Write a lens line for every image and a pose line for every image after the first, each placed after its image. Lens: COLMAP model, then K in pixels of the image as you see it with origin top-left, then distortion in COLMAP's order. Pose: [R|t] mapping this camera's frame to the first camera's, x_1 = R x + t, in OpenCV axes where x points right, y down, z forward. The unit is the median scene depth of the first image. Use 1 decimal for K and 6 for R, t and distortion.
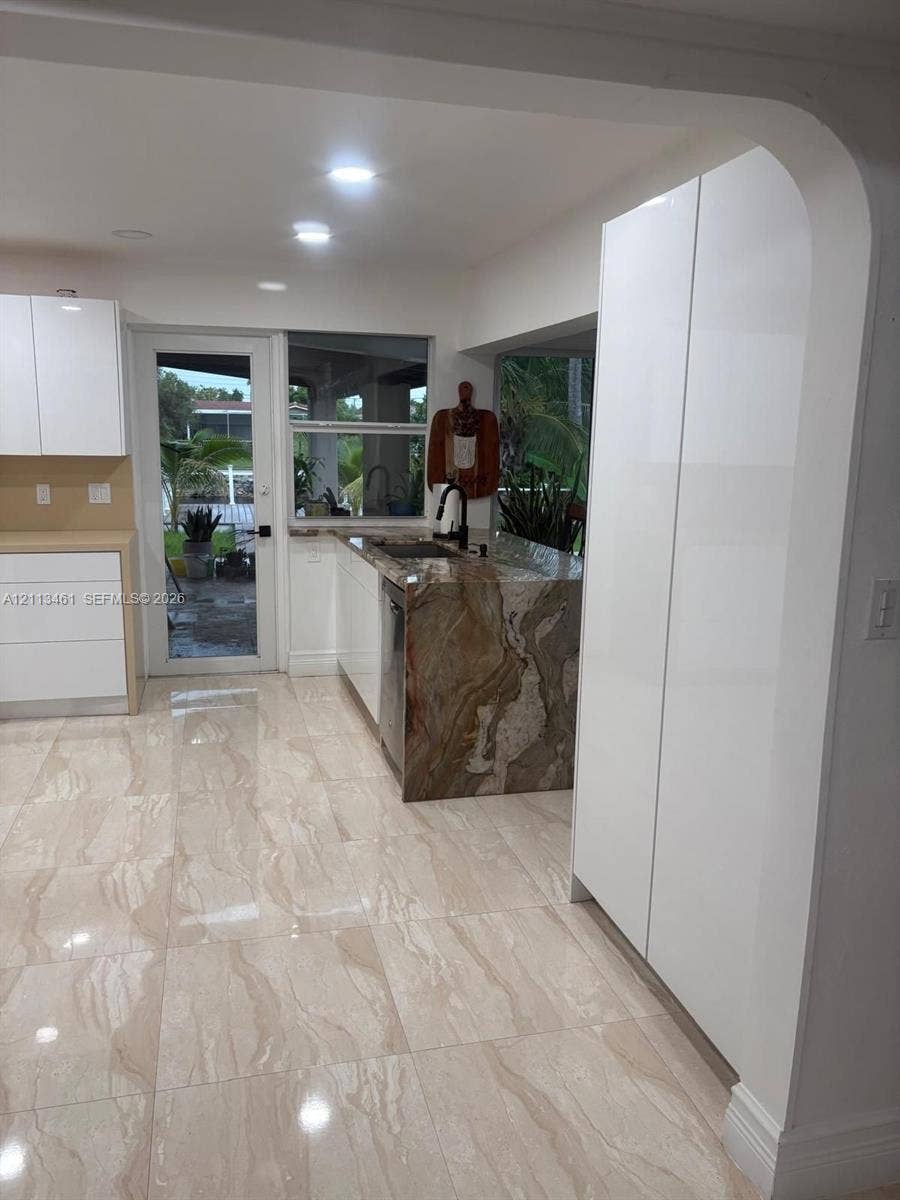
lens RADIAL K [[931.5, 0, 450.0], [0, 931.5, 600.0], [0, 0, 1]] dist [0.051455, -0.001691]
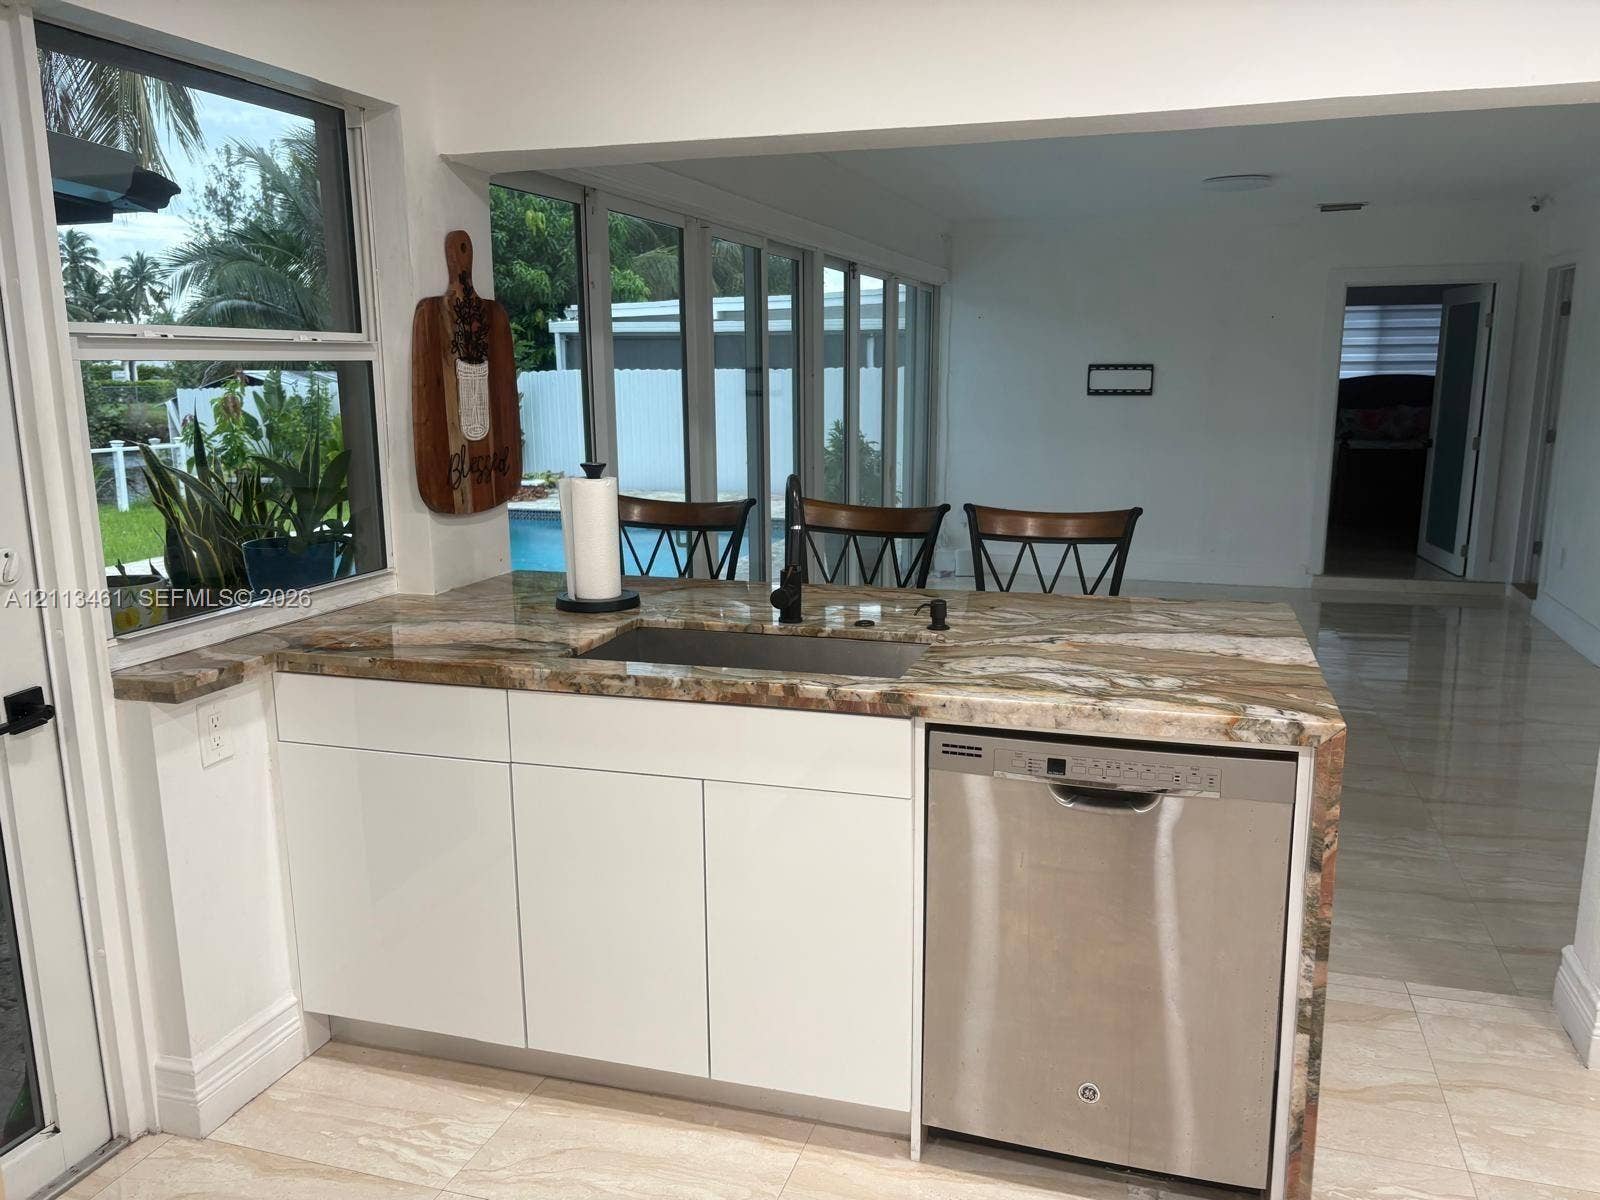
lens RADIAL K [[1242.0, 0, 800.0], [0, 1242.0, 600.0], [0, 0, 1]] dist [0.051455, -0.001691]
pose [[0.527013, -0.185579, 0.829348, -0.388605], [0.180332, 0.978064, 0.104263, -0.104042], [-0.830504, 0.094610, 0.548919, 0.584915]]
